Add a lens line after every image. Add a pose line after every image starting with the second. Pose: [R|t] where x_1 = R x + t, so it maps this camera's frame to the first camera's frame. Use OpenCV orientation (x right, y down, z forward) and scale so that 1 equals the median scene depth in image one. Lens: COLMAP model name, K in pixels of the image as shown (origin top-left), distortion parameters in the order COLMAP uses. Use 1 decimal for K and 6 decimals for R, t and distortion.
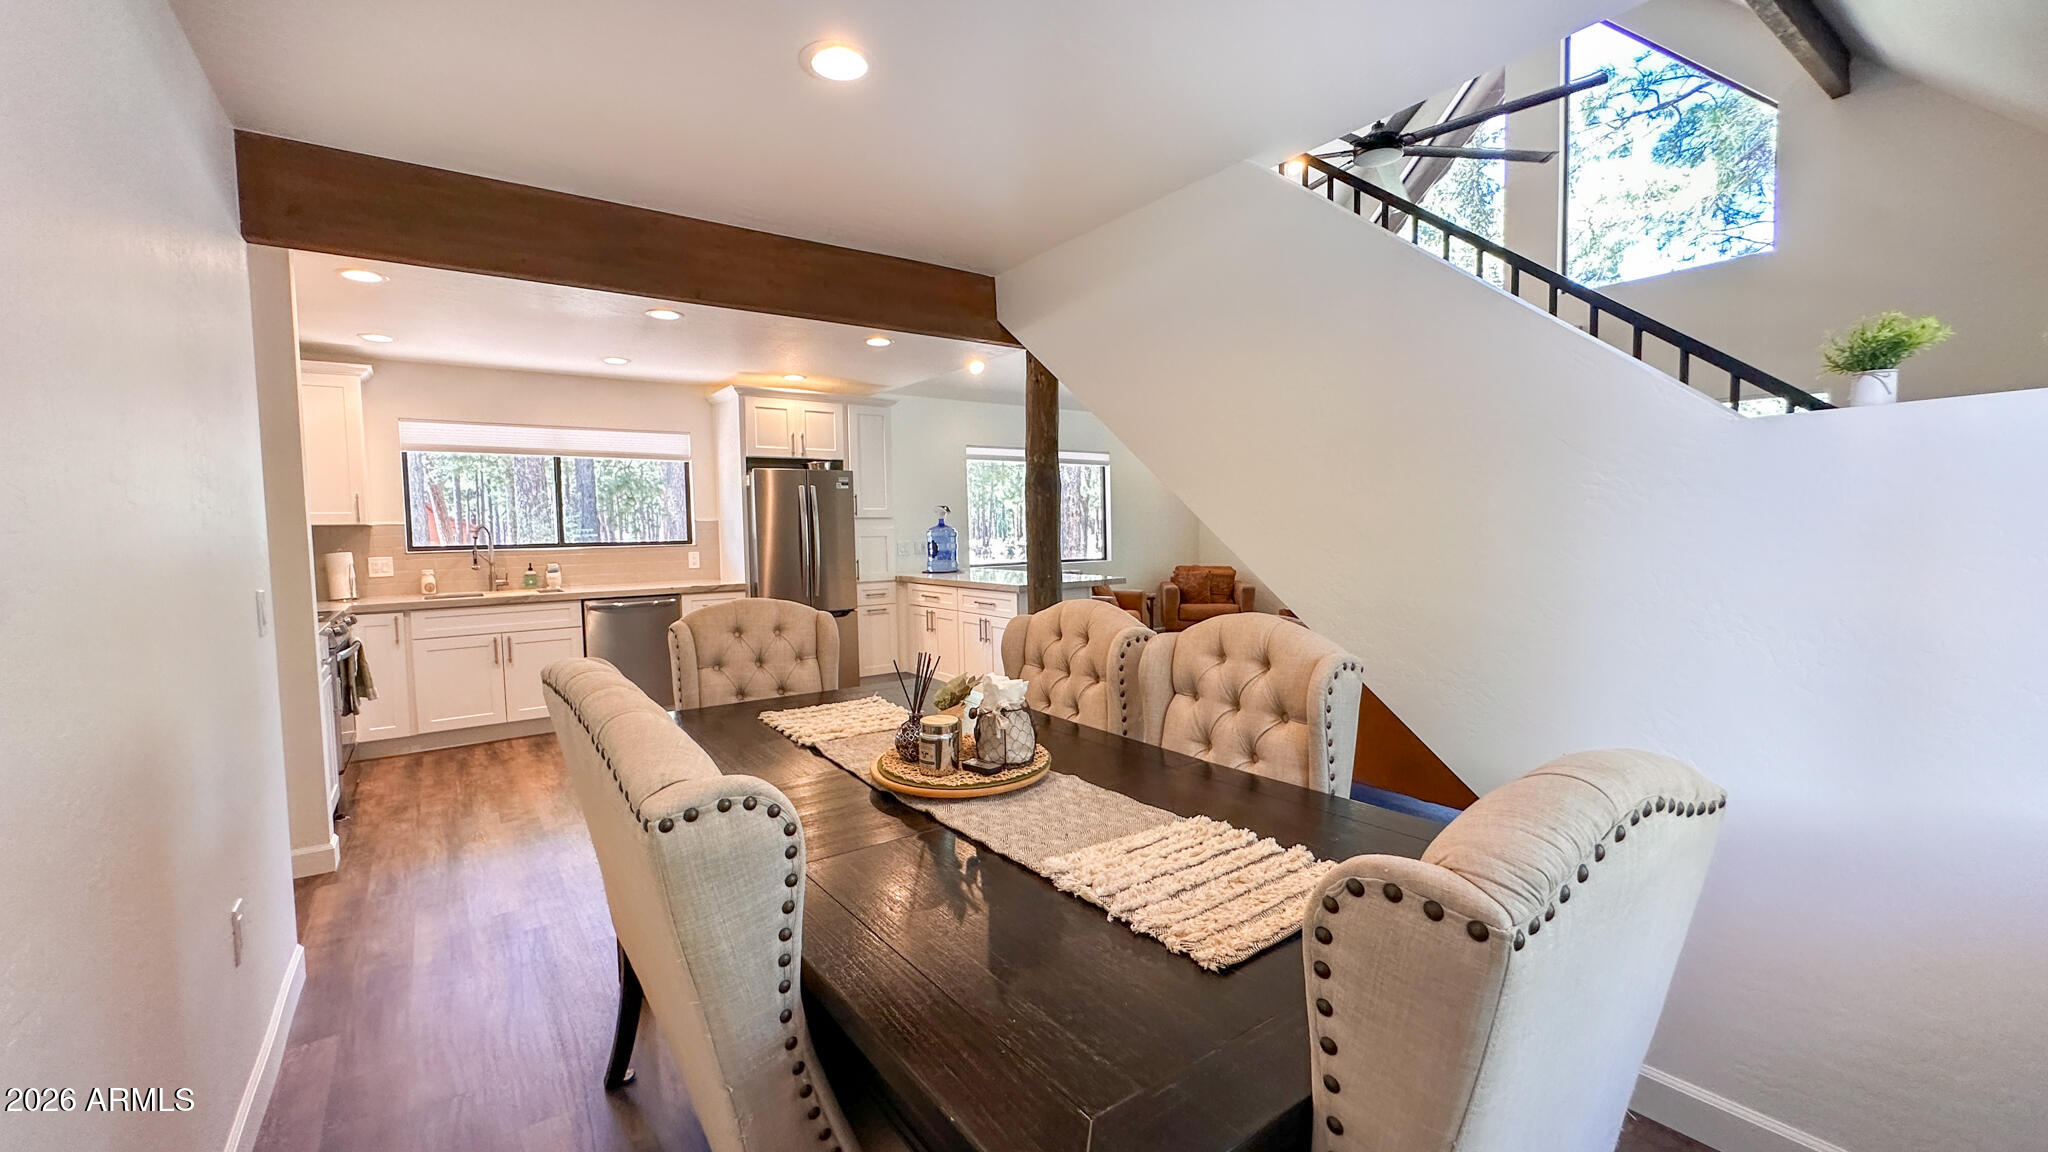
lens RADIAL K [[822.1, 0, 1024.0], [0, 822.1, 576.0], [0, 0, 1]] dist [-0.003063, 0.000010]
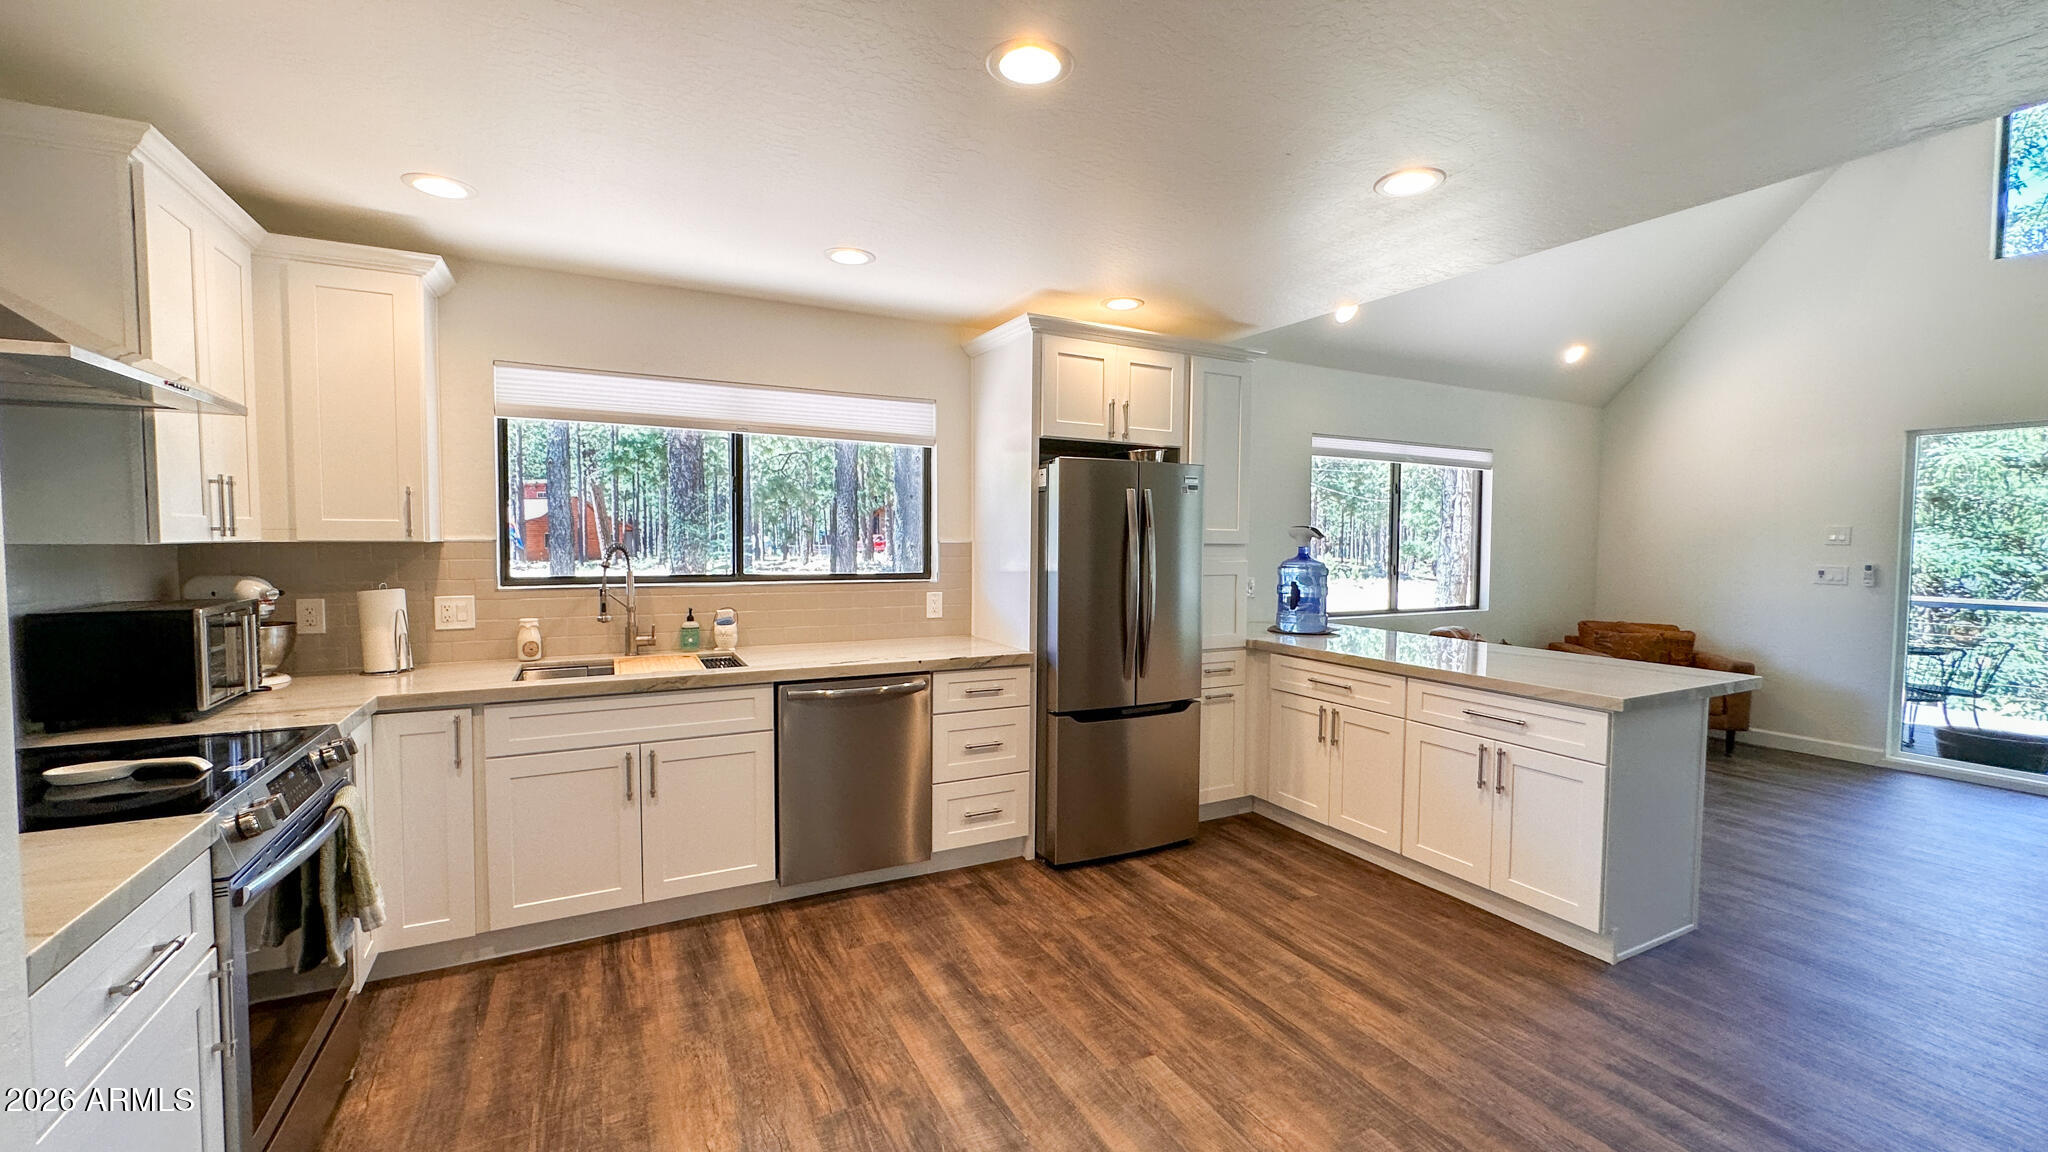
lens RADIAL K [[822.1, 0, 1024.0], [0, 822.1, 576.0], [0, 0, 1]] dist [-0.003063, 0.000010]
pose [[0.989426, 0.033076, -0.141217, -0.265689], [-0.034914, 0.999335, -0.010560, -0.040036], [0.140774, 0.015379, 0.989922, 0.422727]]
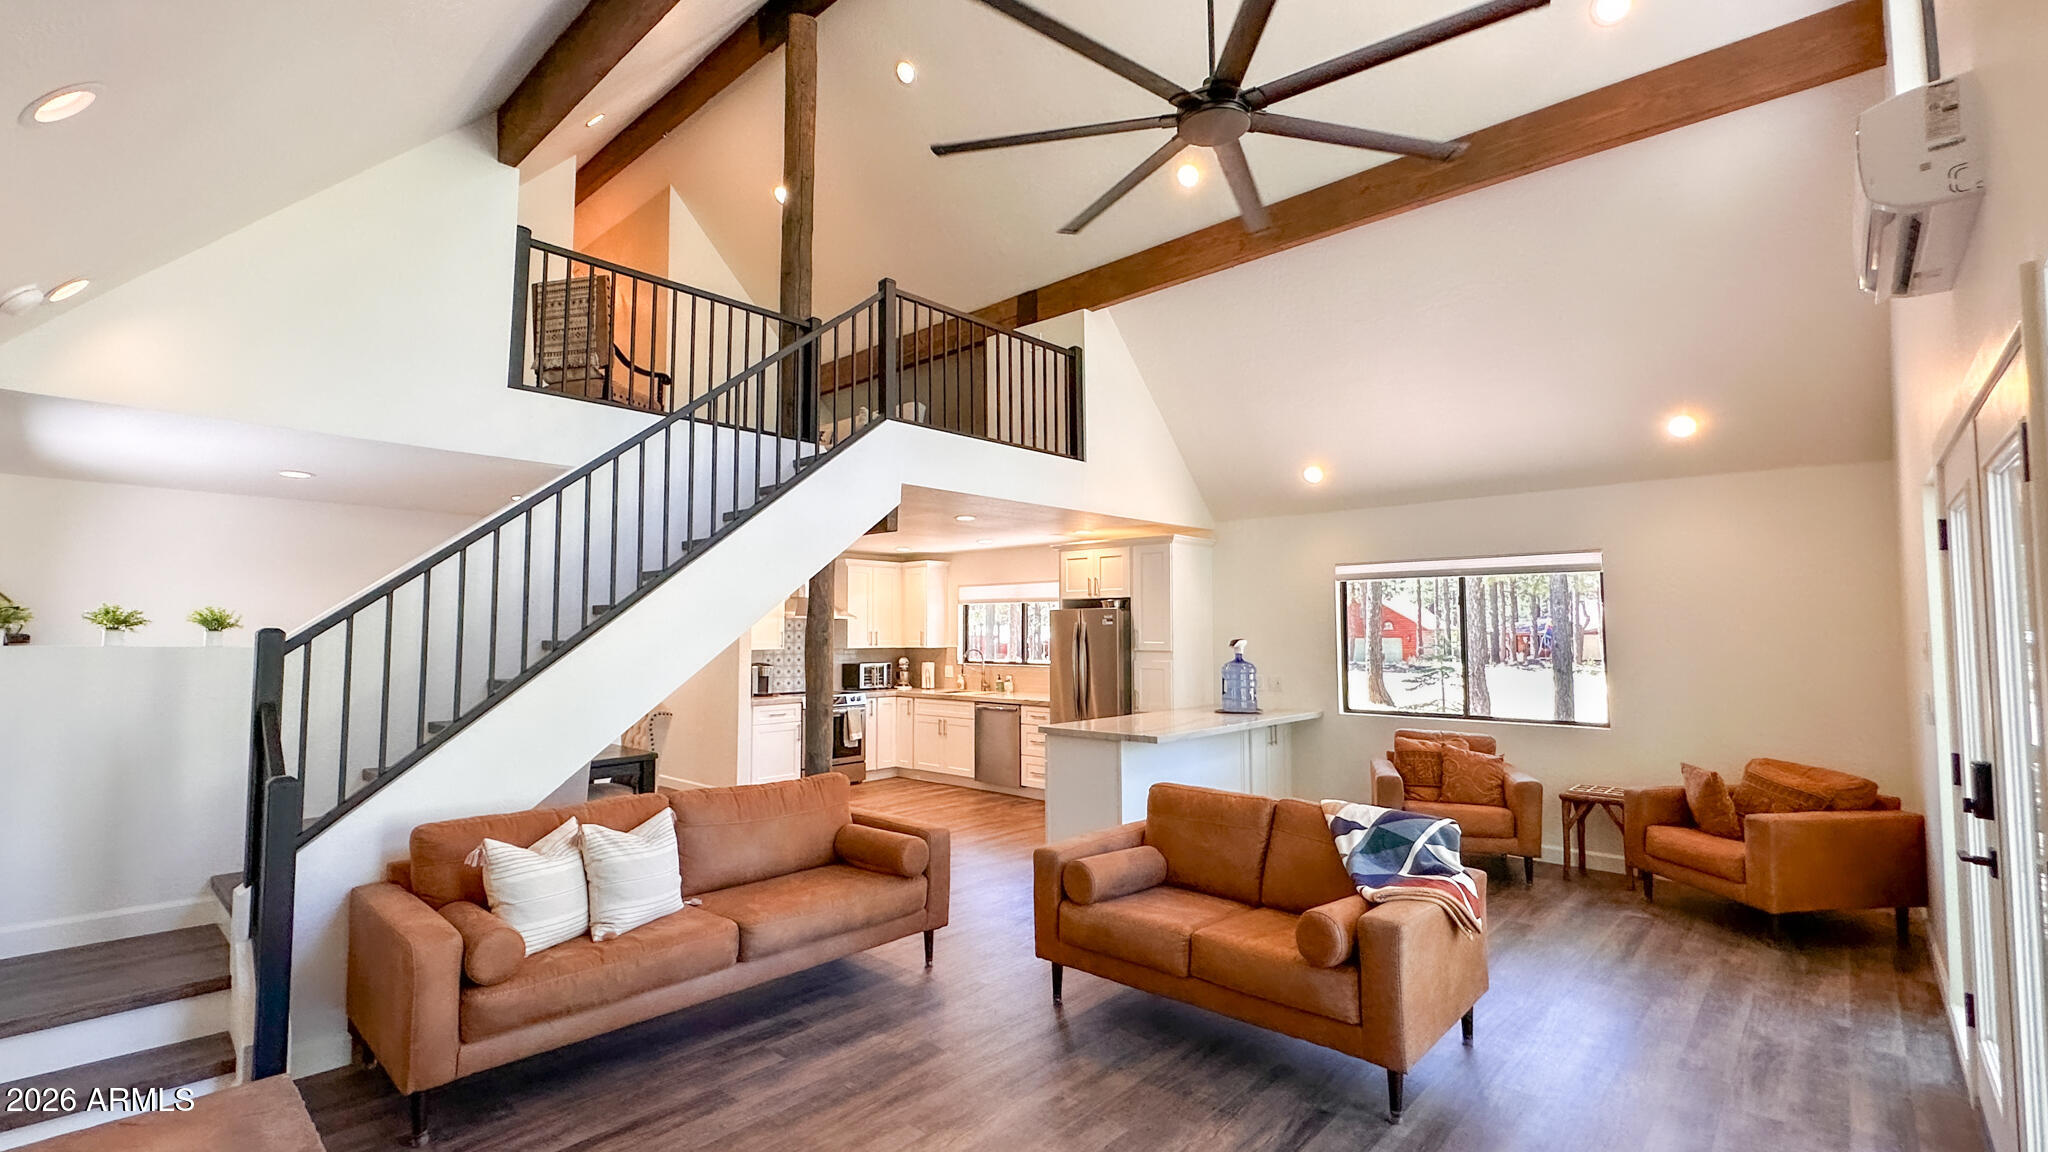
lens RADIAL K [[887.1, 0, 1020.0], [0, 887.1, 586.6], [0, 0, 1]] dist [-0.001193, -0.000057]
pose [[0.200390, -0.036474, -0.979037, 0.979664], [-0.062024, 0.996830, -0.049832, -0.095031], [0.977751, 0.070709, 0.197493, 0.677196]]
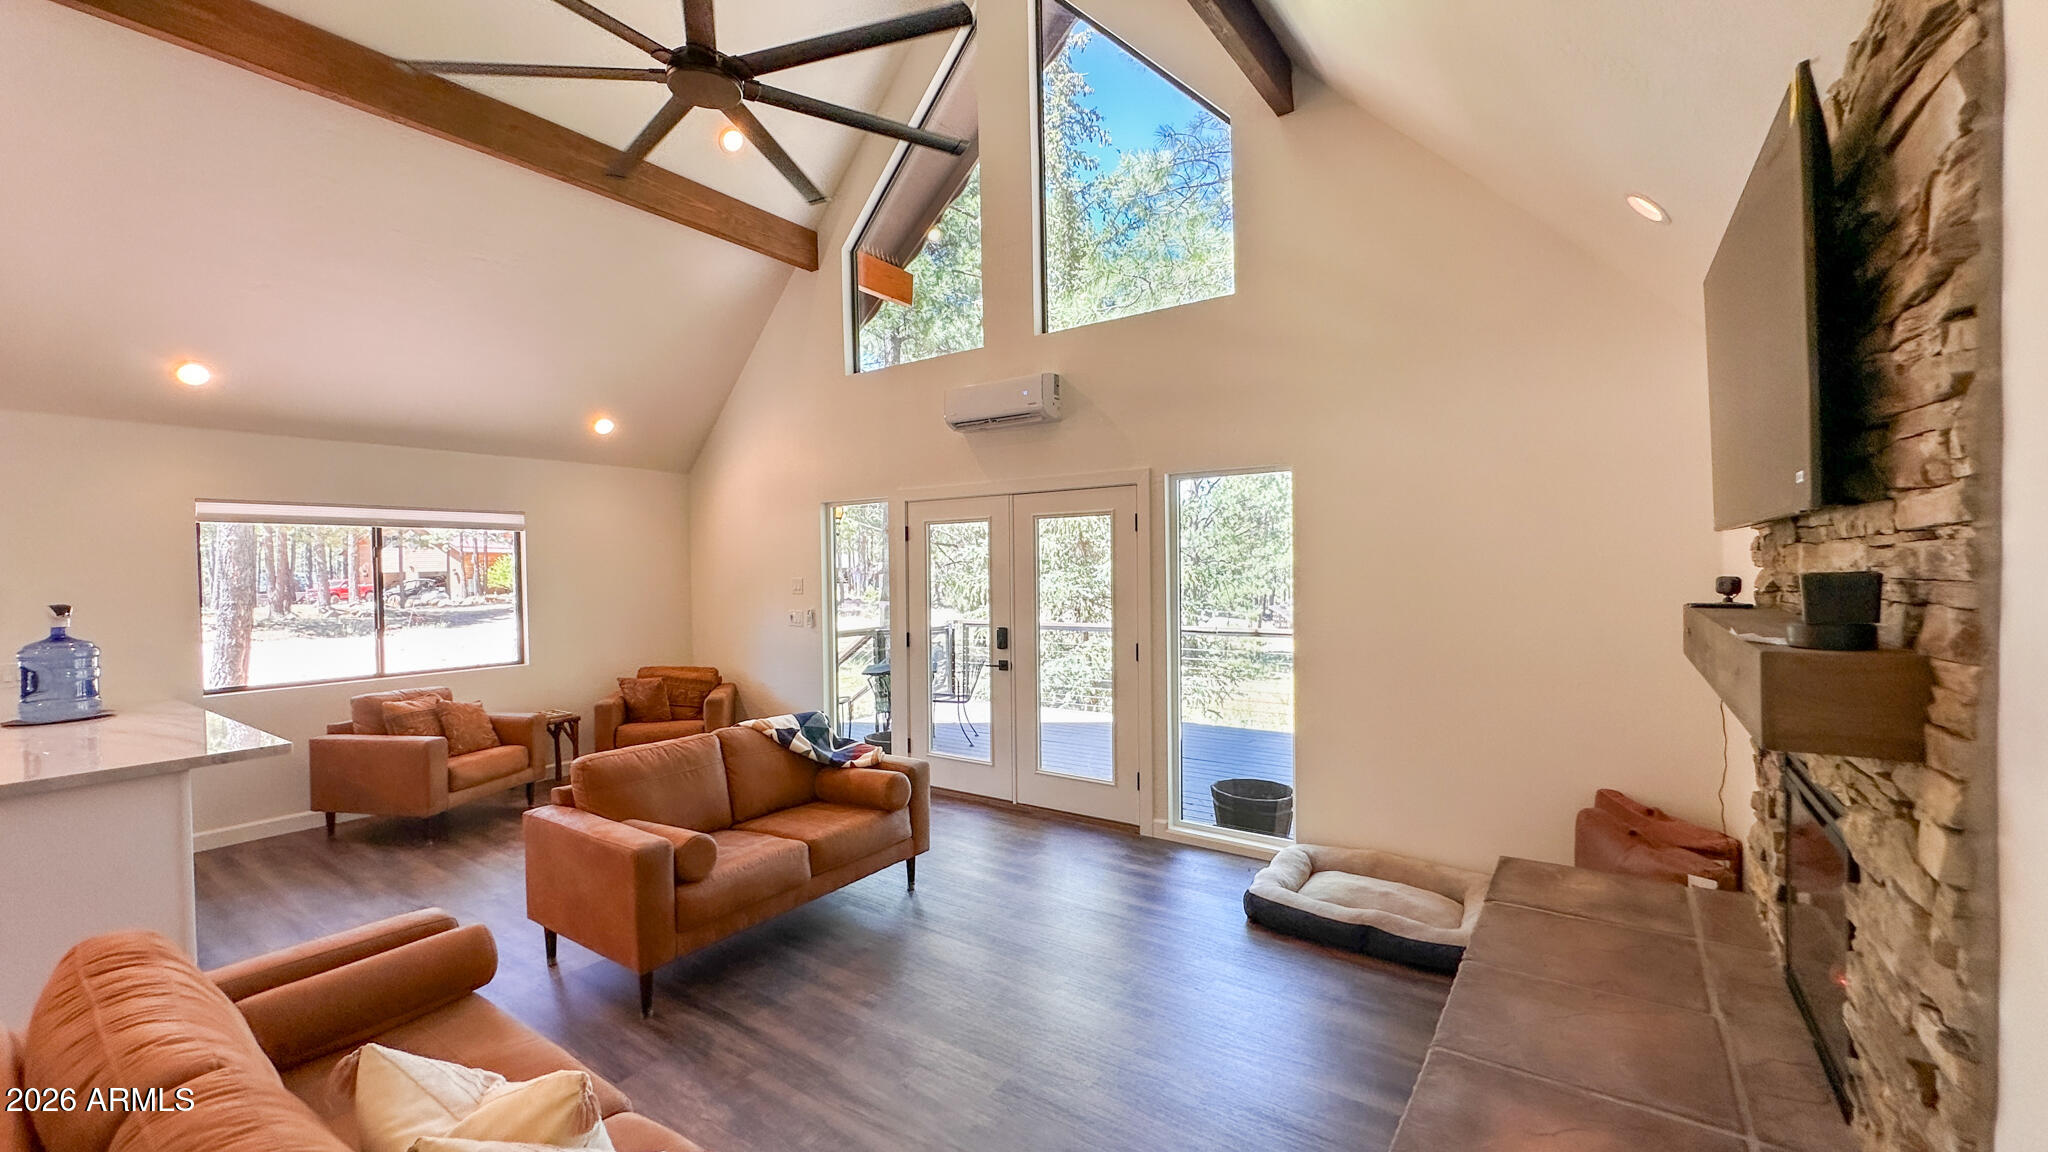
lens RADIAL K [[812.3, 0, 1023.8], [0, 812.3, 568.3], [0, 0, 1]] dist [-0.002585, -0.000122]
pose [[0.945183, -0.005803, 0.326491, 0.420009], [0.028587, 0.997474, -0.065029, -0.065911], [-0.325288, 0.070798, 0.942961, 0.299719]]
